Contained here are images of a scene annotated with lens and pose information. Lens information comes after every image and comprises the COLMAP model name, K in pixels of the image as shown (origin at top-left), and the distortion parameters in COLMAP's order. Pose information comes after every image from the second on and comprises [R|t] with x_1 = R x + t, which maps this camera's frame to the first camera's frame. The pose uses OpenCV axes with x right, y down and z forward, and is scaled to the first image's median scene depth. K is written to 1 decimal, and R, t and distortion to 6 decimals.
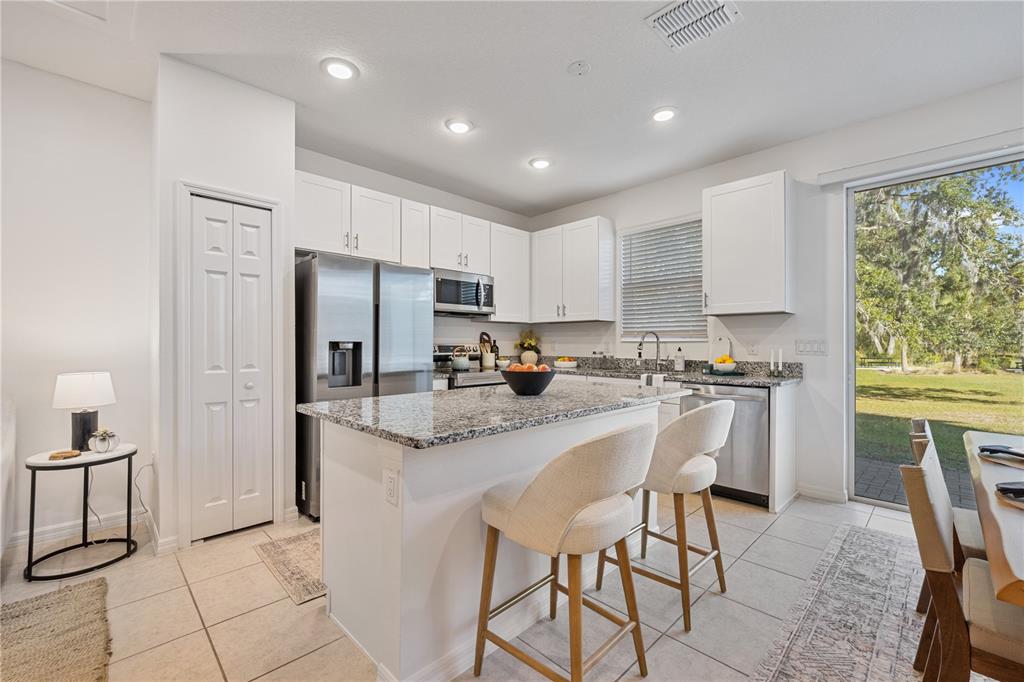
lens RADIAL K [[431.0, 0, 509.4], [0, 431.0, 341.6], [0, 0, 1]] dist [-0.001855, 0.000152]
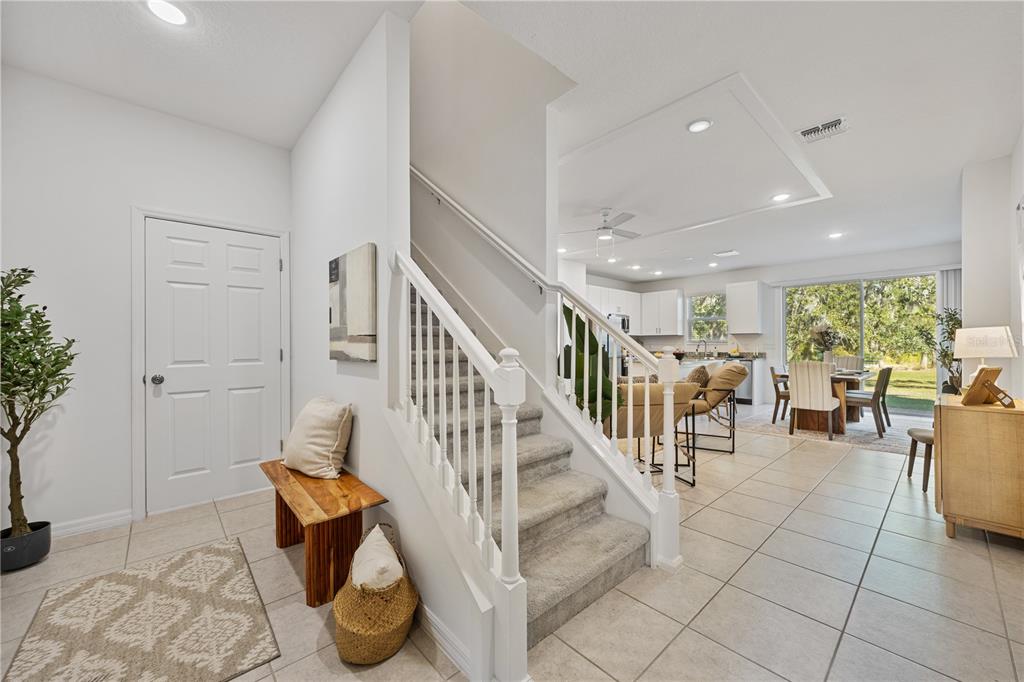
lens RADIAL K [[388.4, 0, 515.6], [0, 388.4, 342.6], [0, 0, 1]] dist [0.003654, 0.000240]
pose [[0.999123, -0.002486, -0.041794, -0.639565], [0.002283, 0.999985, -0.004921, -0.002949], [0.041806, 0.004821, 0.999114, -1.233064]]
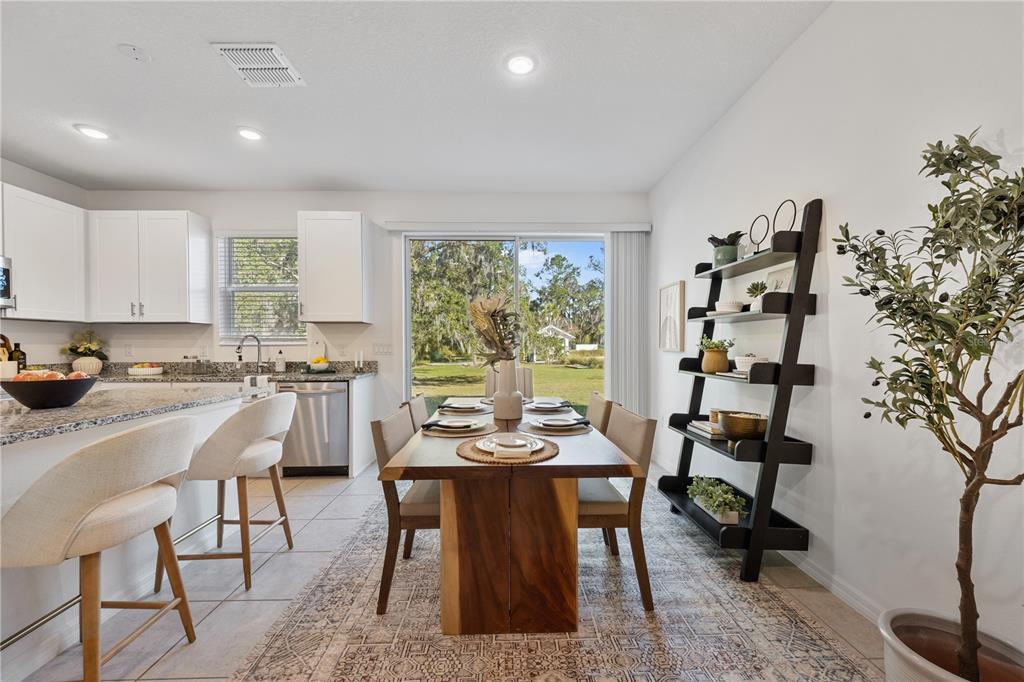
lens RADIAL K [[401.3, 0, 511.0], [0, 401.3, 350.3], [0, 0, 1]] dist [0.000916, -0.000683]
pose [[0.680145, -0.011104, 0.732993, 0.047085], [0.000968, 0.999898, 0.014249, -0.000723], [-0.733077, -0.008982, 0.680087, -0.125748]]
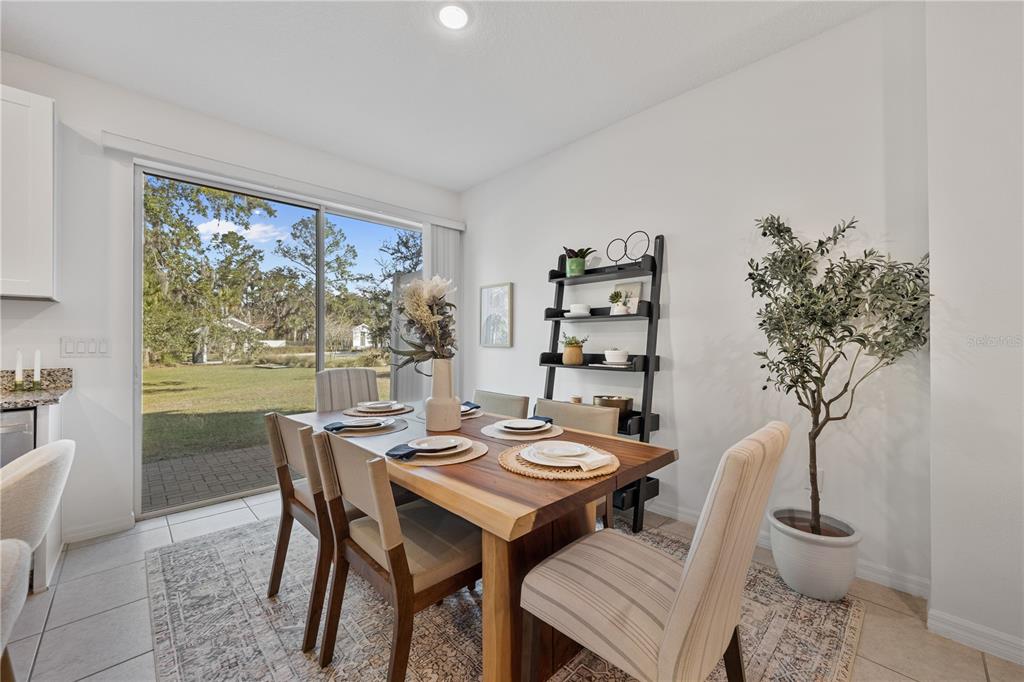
lens RADIAL K [[401.3, 0, 508.3], [0, 401.3, 339.3], [0, 0, 1]] dist [0.000916, -0.000683]
pose [[0.011263, 0.004145, 0.999928, -0.013579], [-0.001955, 0.999990, -0.004123, 0.000081], [-0.999935, -0.001908, 0.011271, 0.198215]]
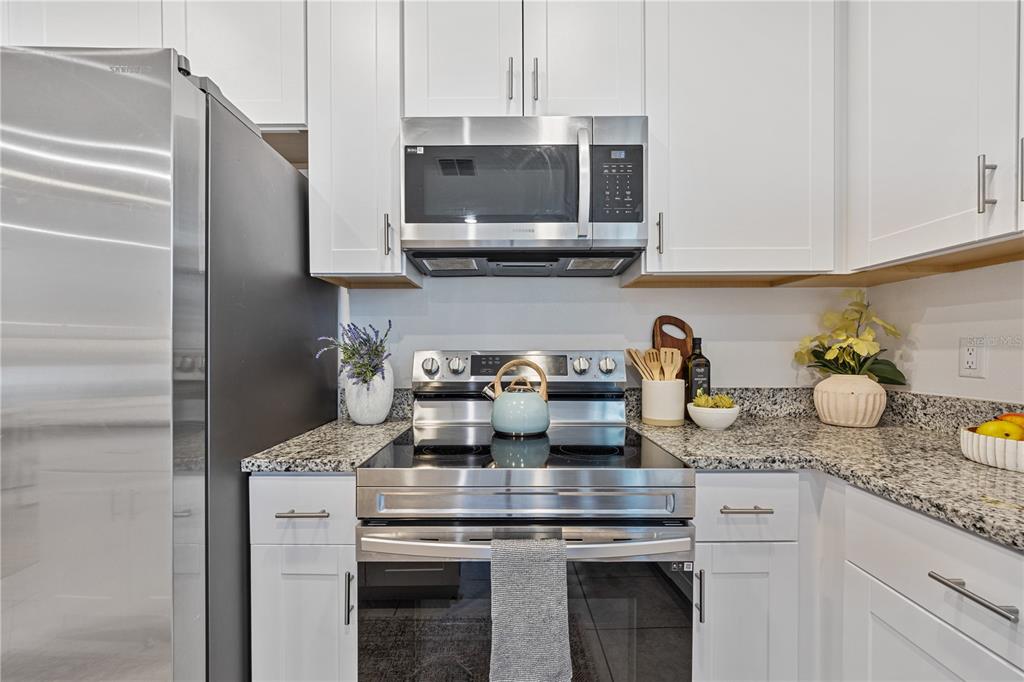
lens RADIAL K [[431.0, 0, 512.1], [0, 431.0, 353.3], [0, 0, 1]] dist [-0.001855, 0.000152]
pose [[0.711019, 0.003713, -0.703163, 0.119390], [0.004912, 0.999935, 0.010246, 0.004920], [0.703155, -0.010739, 0.710955, 0.853881]]
